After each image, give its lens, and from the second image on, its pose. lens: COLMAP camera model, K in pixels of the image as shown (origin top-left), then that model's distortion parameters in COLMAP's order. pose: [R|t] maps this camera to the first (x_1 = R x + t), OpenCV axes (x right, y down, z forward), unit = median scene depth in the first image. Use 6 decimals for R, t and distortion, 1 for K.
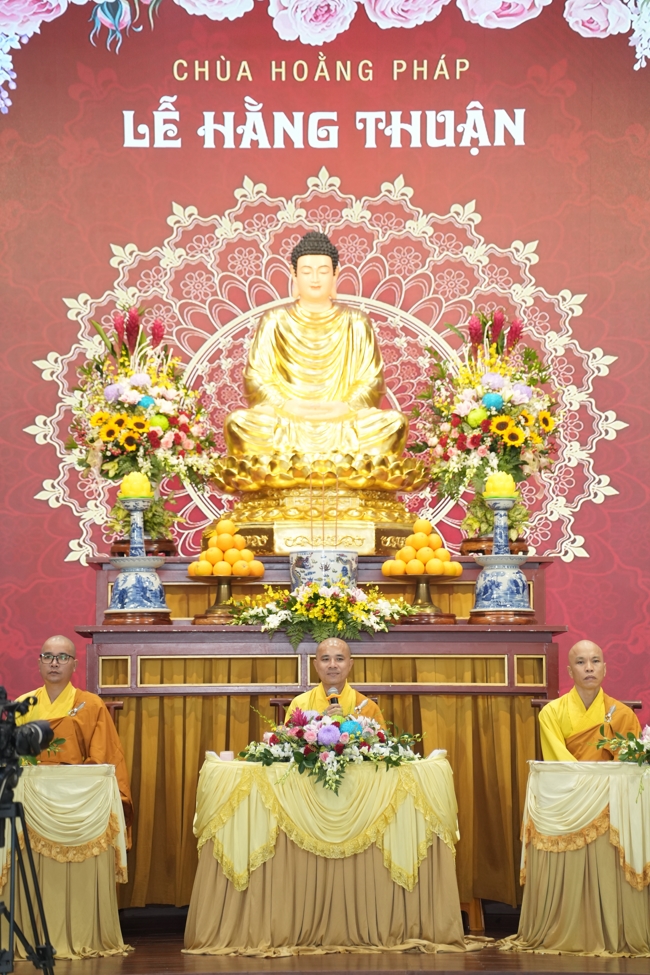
lens RADIAL K [[3779.1, 0, 320.3], [0, 3779.1, 487.4], [0, 0, 1]] dist [2.363484, 0.000000]
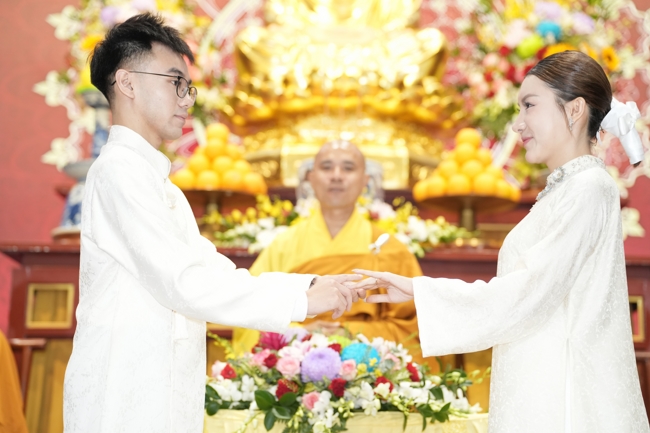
lens RADIAL K [[1453.1, 0, 326.3], [0, 1453.1, 218.5], [0, 0, 1]] dist [0.768524, 0.000000]
pose [[0.998984, 0.019602, -0.040590, 0.009951], [-0.023936, 0.993732, -0.109194, 0.058156], [0.038195, 0.110055, 0.993191, 0.676172]]
